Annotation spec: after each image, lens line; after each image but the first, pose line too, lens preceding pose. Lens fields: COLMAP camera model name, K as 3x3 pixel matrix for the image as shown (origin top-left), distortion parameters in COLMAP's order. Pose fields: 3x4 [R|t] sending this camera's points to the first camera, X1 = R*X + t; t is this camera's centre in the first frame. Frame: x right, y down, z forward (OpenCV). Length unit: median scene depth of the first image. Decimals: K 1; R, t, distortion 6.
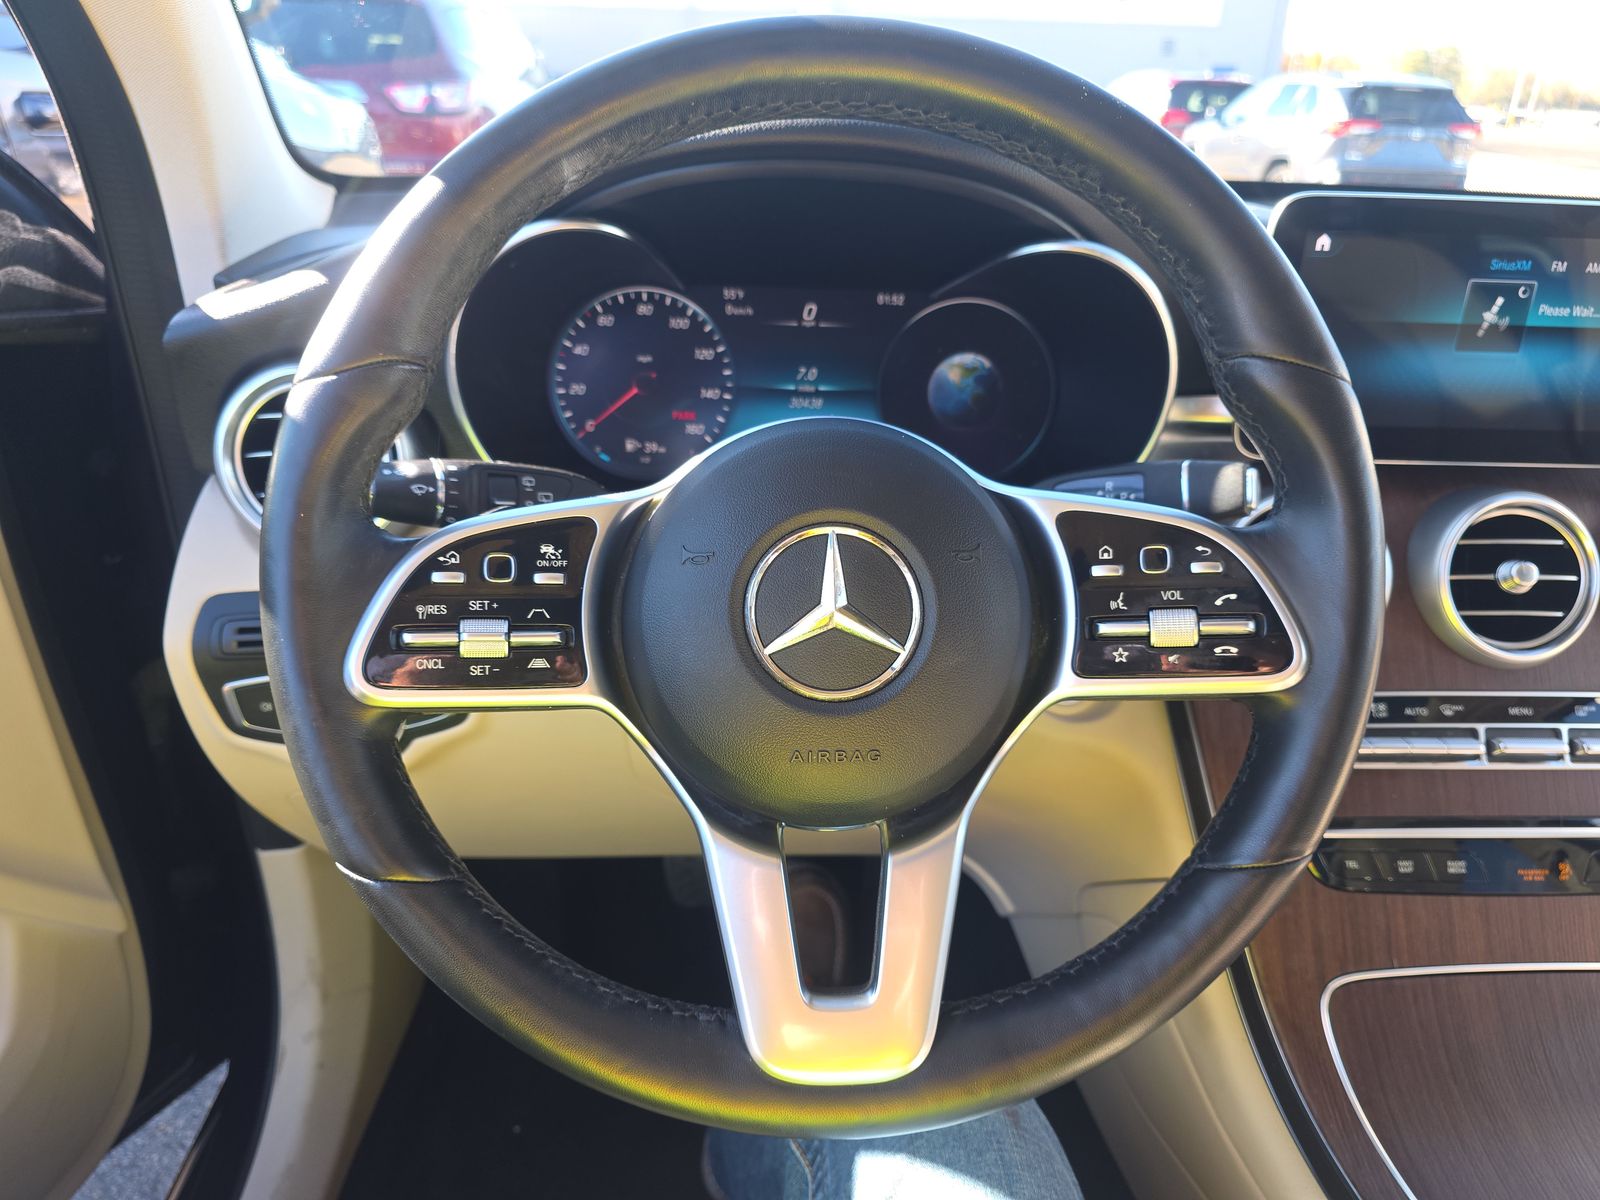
lens RADIAL K [[1084.1, 0, 806.0], [0, 1084.1, 604.5], [0, 0, 1]] dist [0.000144, -0.006850]
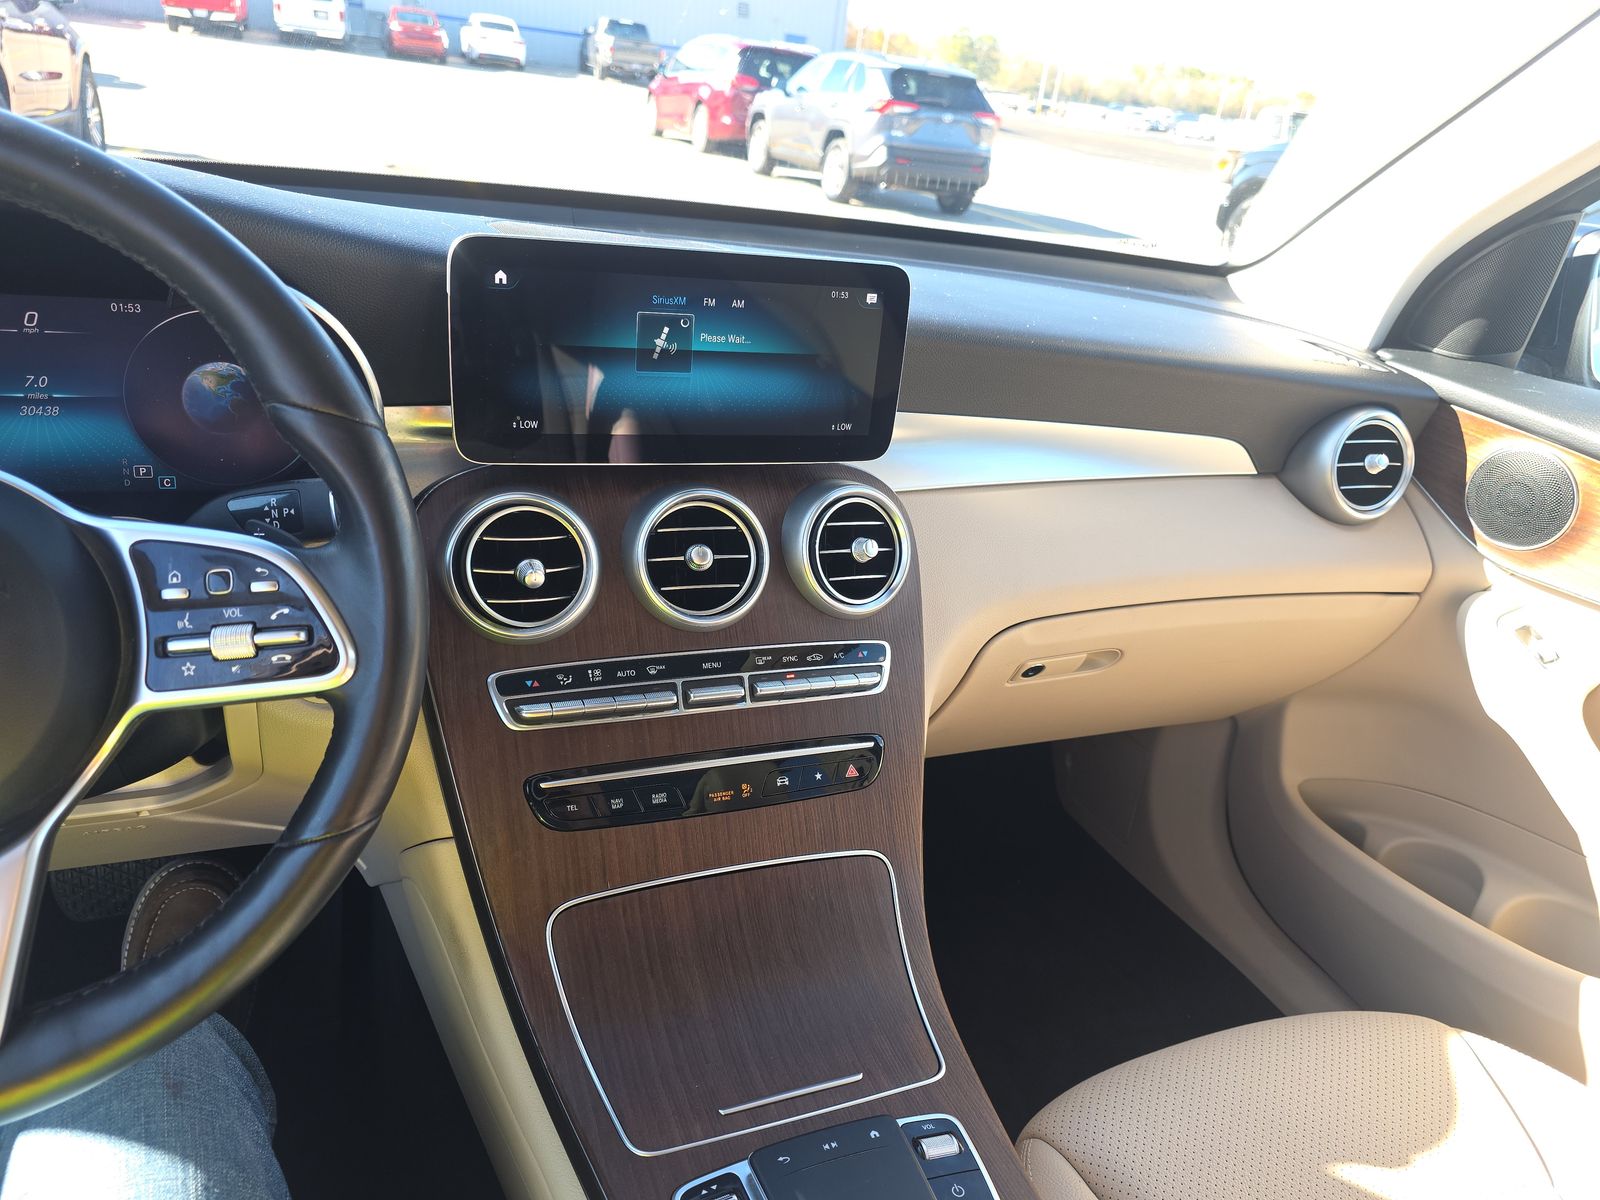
lens RADIAL K [[1065.3, 0, 800.0], [0, 1065.3, 600.0], [0, 0, 1]] dist [0.059359, -0.074917]
pose [[0.937439, -0.068422, 0.341360, 0.347125], [0.054712, 0.997267, 0.049643, -0.030712], [-0.343824, -0.027861, 0.938621, -0.174676]]
